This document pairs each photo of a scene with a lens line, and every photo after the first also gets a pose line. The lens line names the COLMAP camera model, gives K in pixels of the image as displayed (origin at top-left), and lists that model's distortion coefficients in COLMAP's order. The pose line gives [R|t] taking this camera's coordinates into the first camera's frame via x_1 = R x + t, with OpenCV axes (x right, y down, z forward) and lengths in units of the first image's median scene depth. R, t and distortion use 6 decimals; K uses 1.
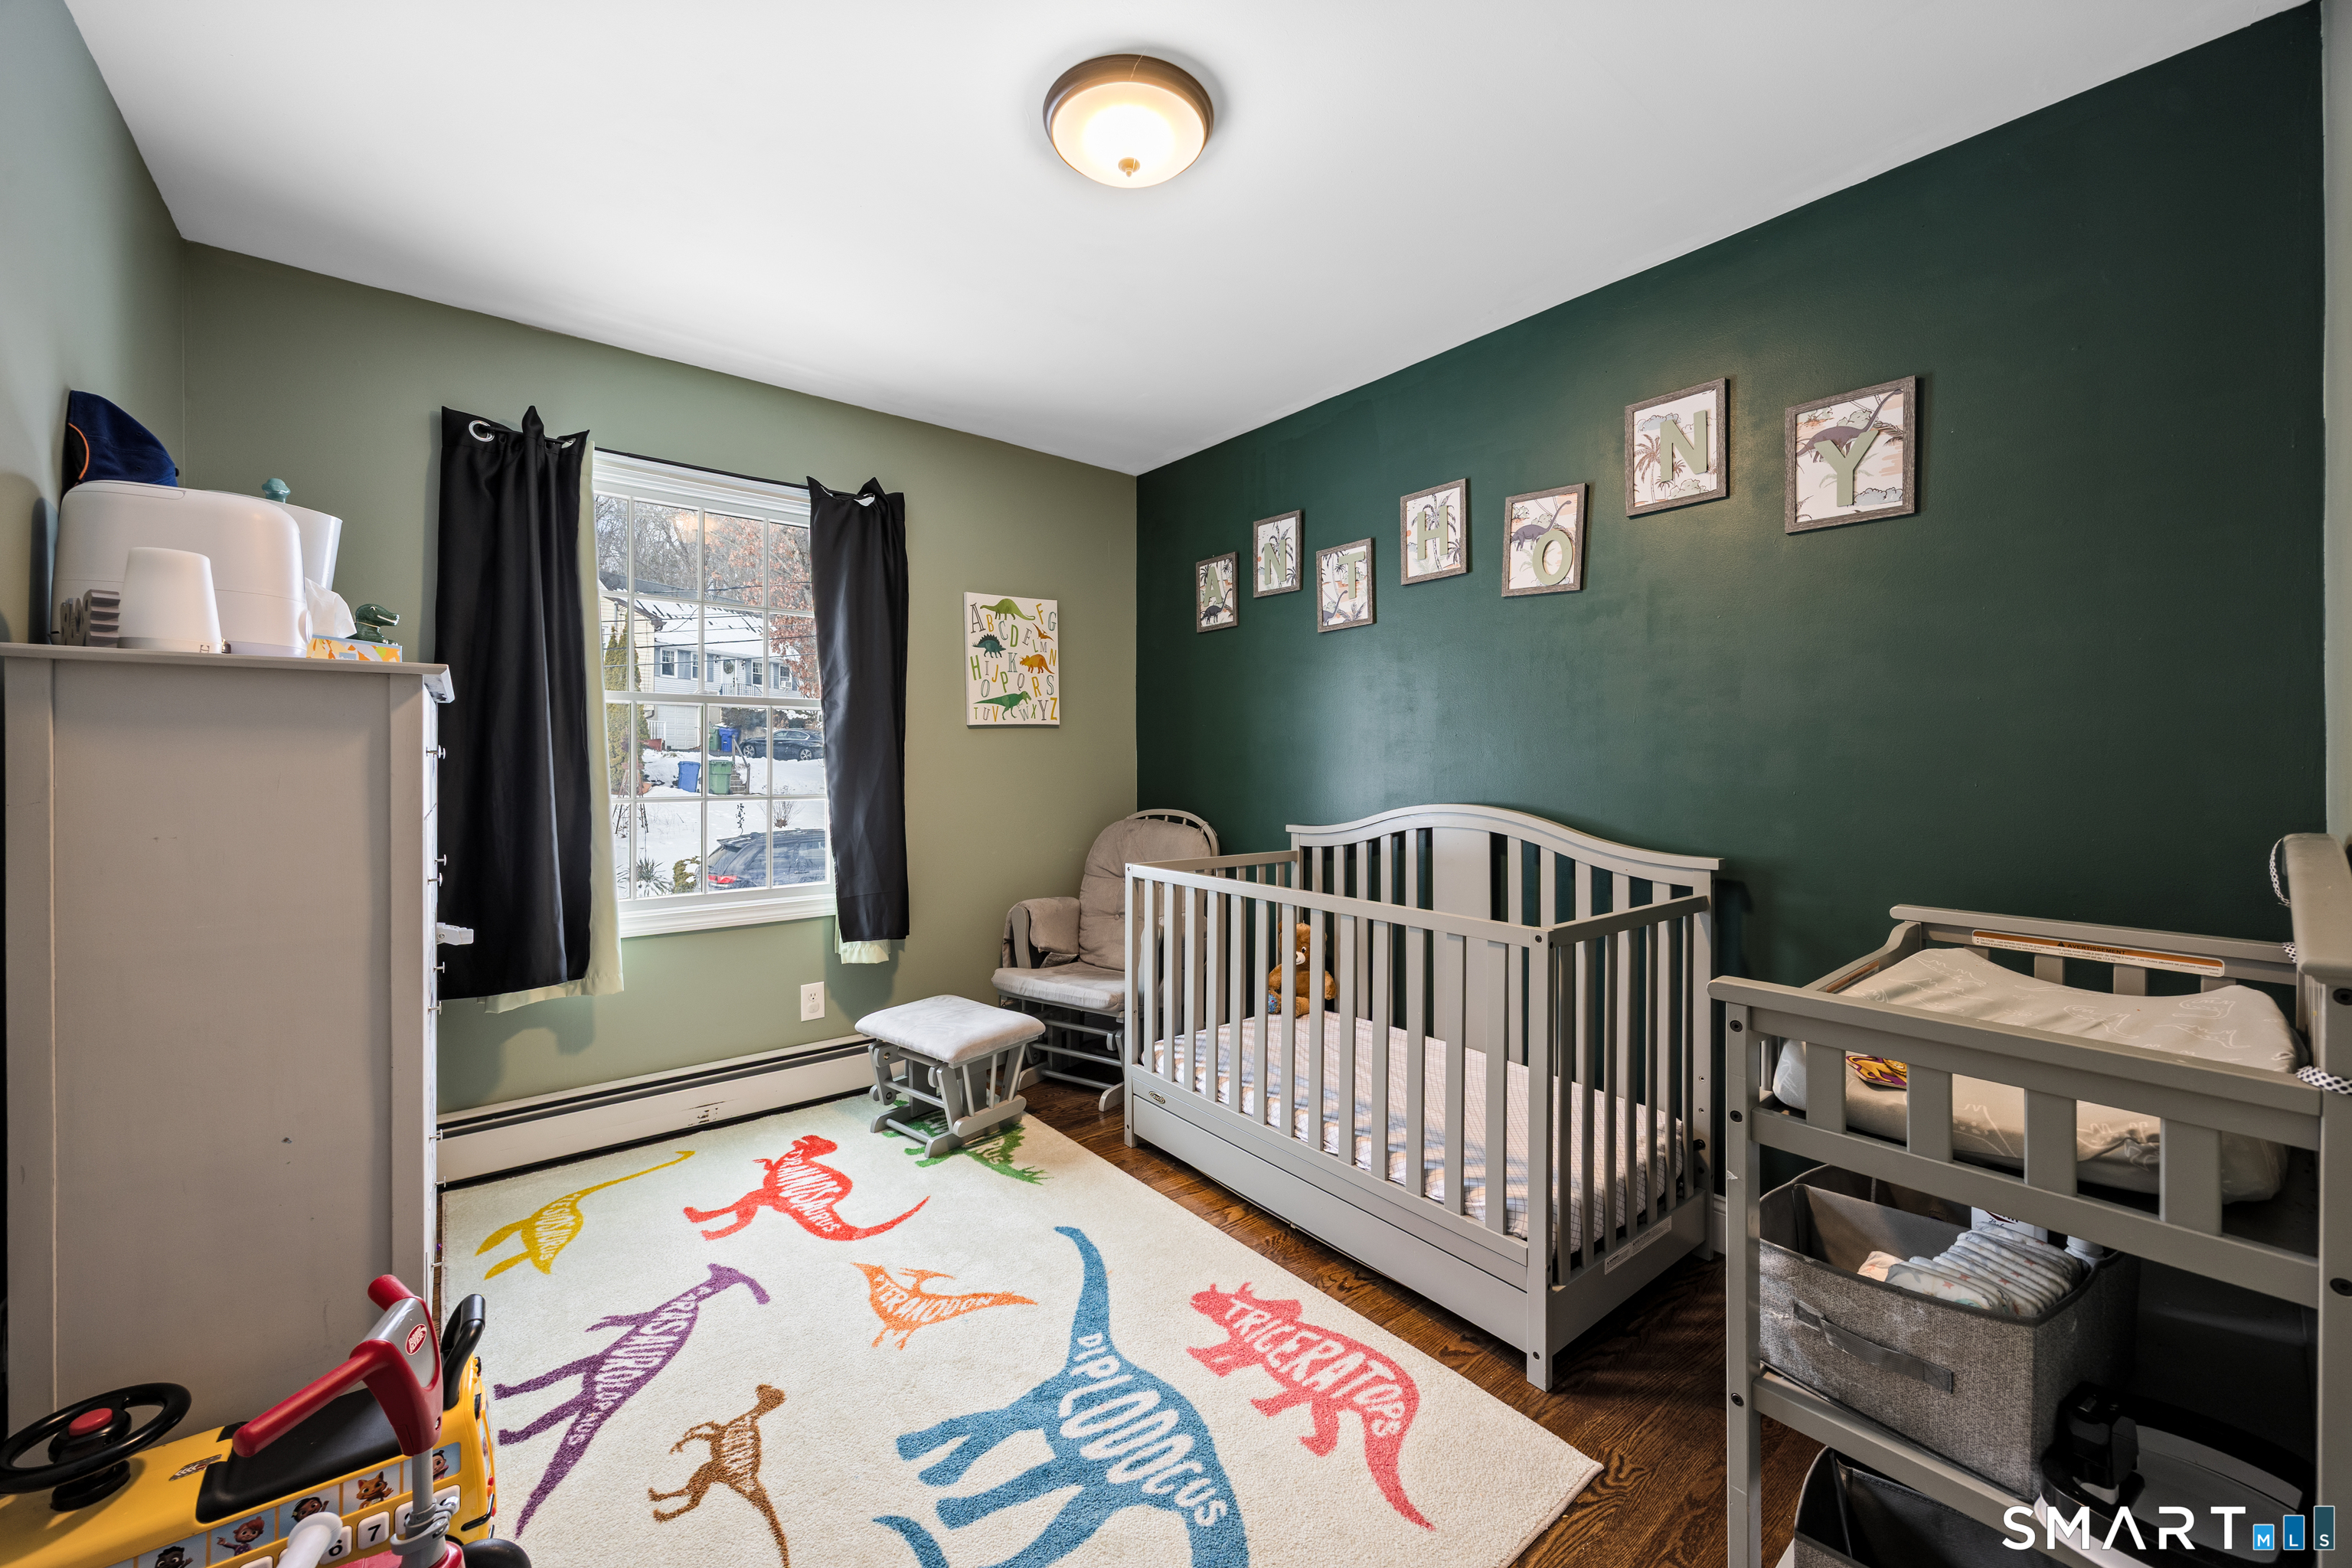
lens RADIAL K [[903.1, 0, 1176.3], [0, 903.1, 766.2], [0, 0, 1]] dist [-0.001175, 0.001102]
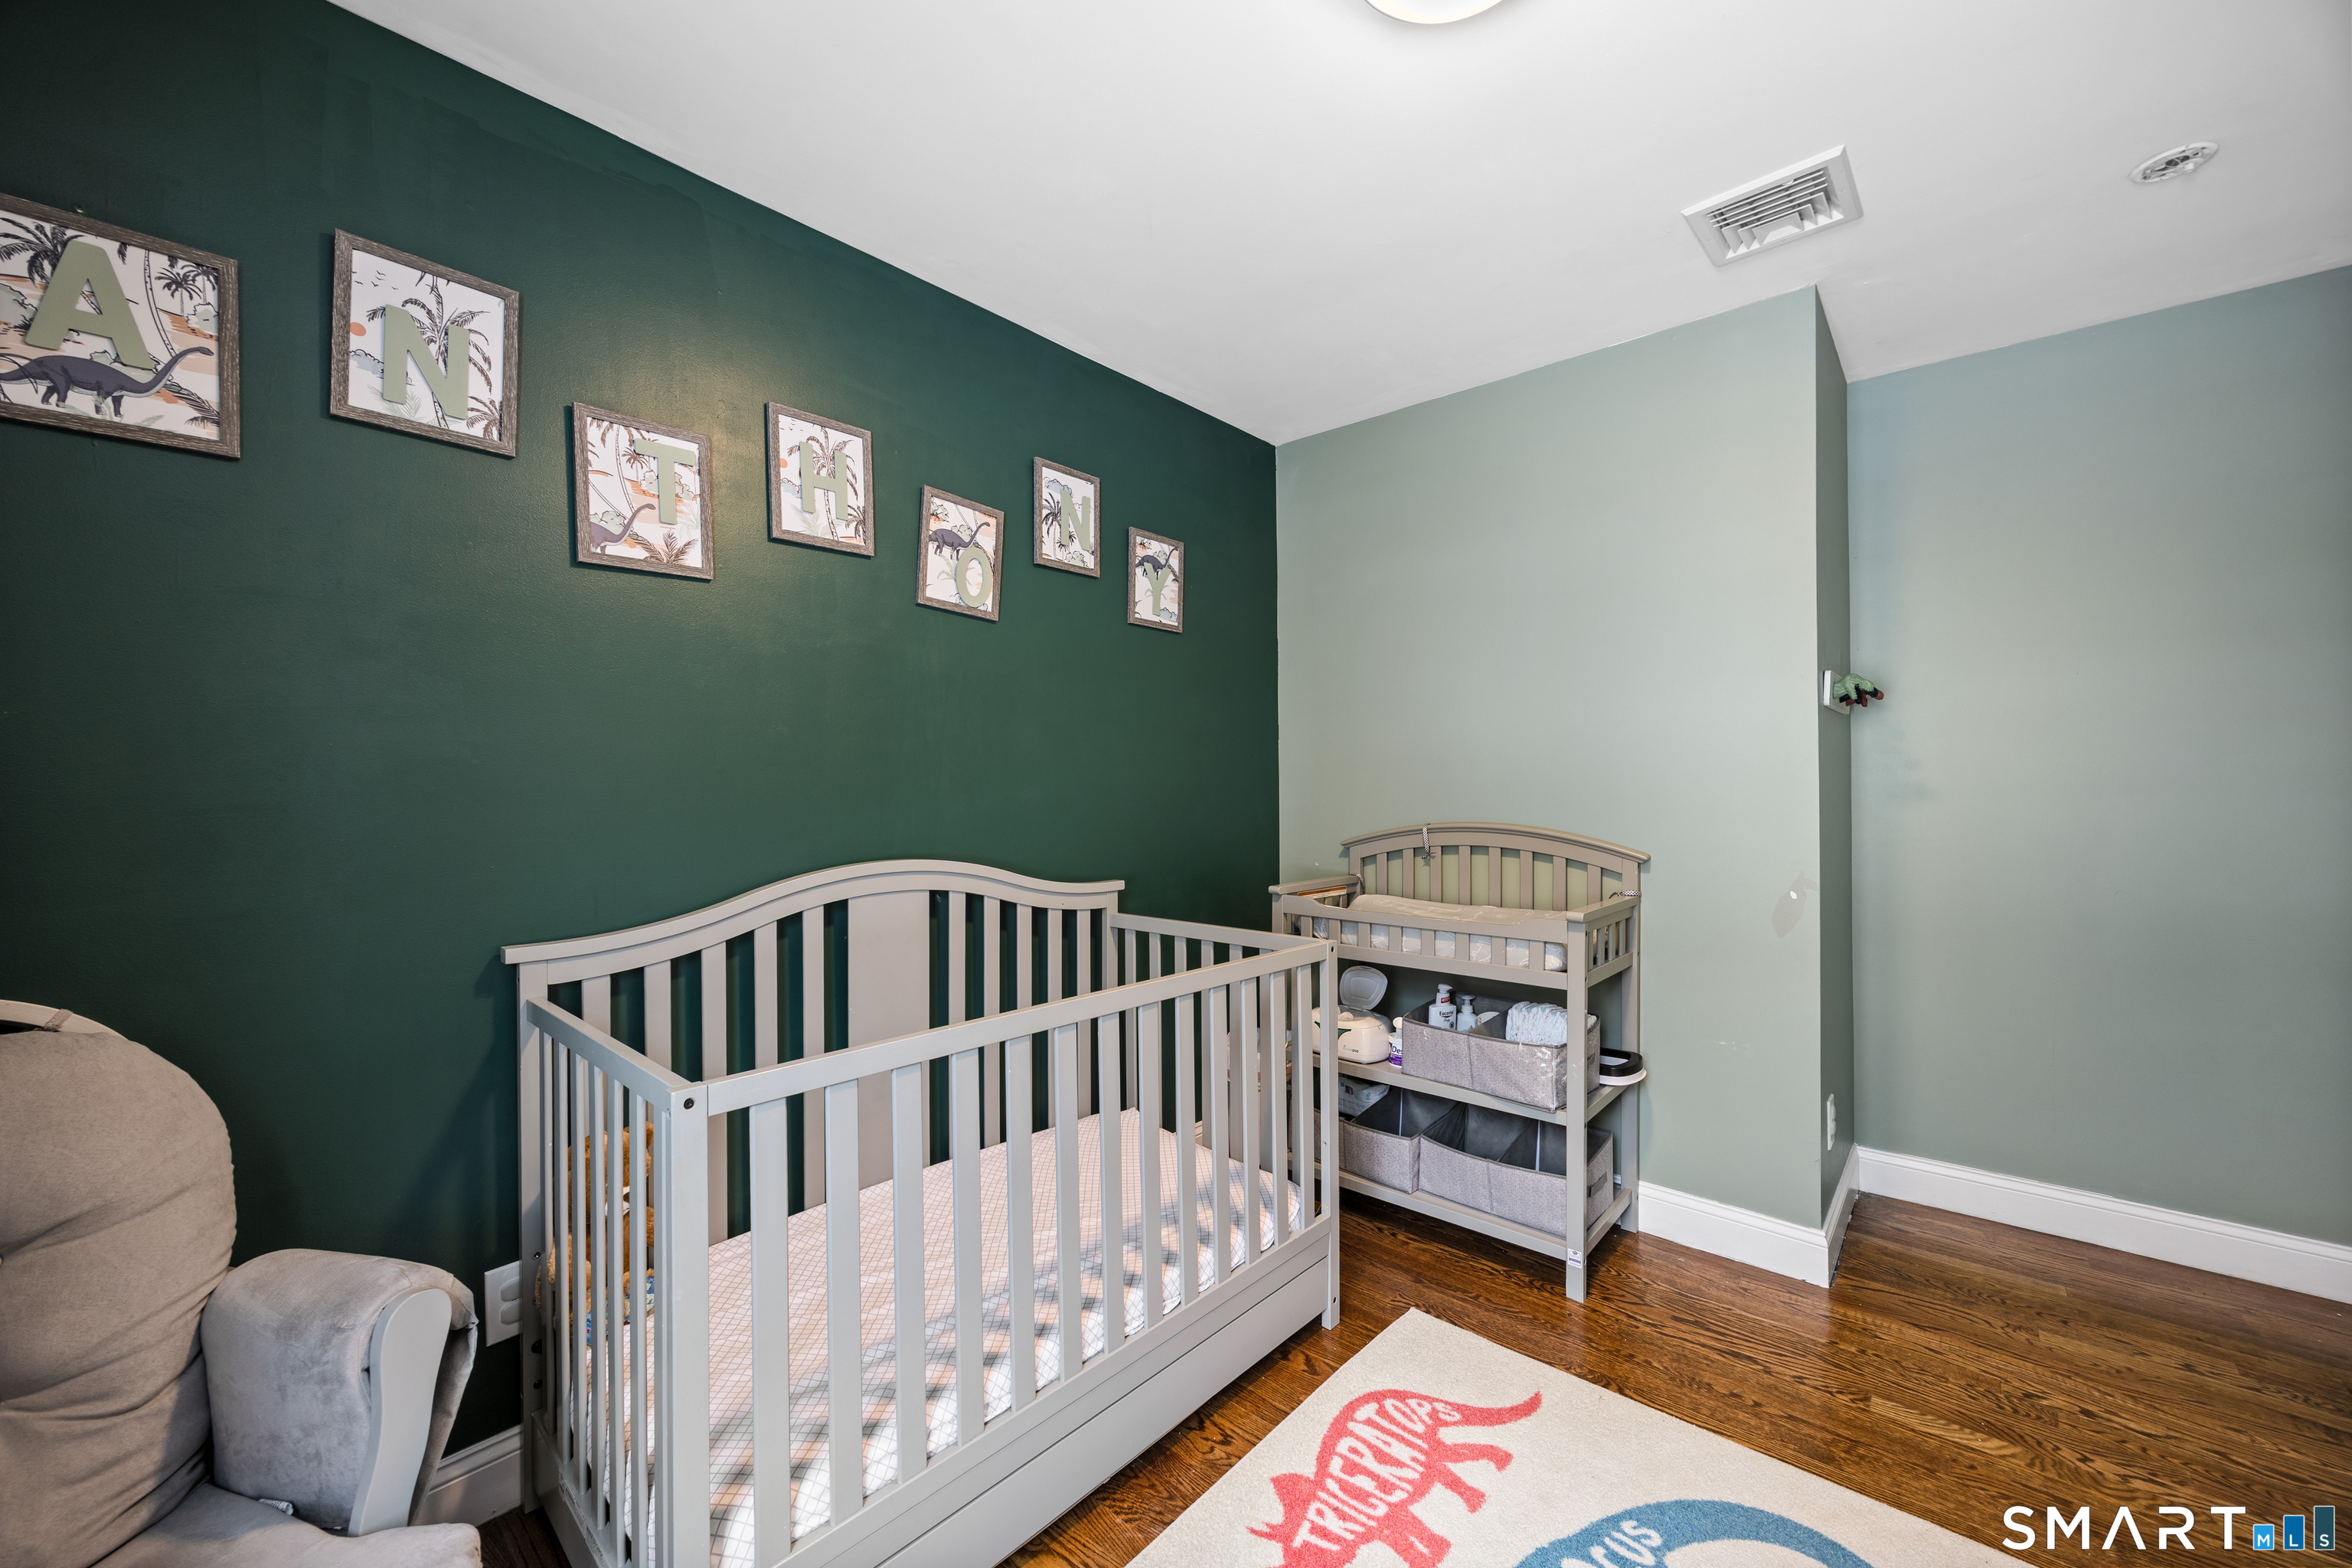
lens RADIAL K [[903.1, 0, 1172.3], [0, 903.1, 791.2], [0, 0, 1]] dist [-0.001175, 0.001102]
pose [[-0.153163, 0.002223, 0.988198, -0.553787], [0.020605, 0.999787, 0.000945, -0.014851], [-0.987986, 0.020506, -0.153176, 1.034091]]
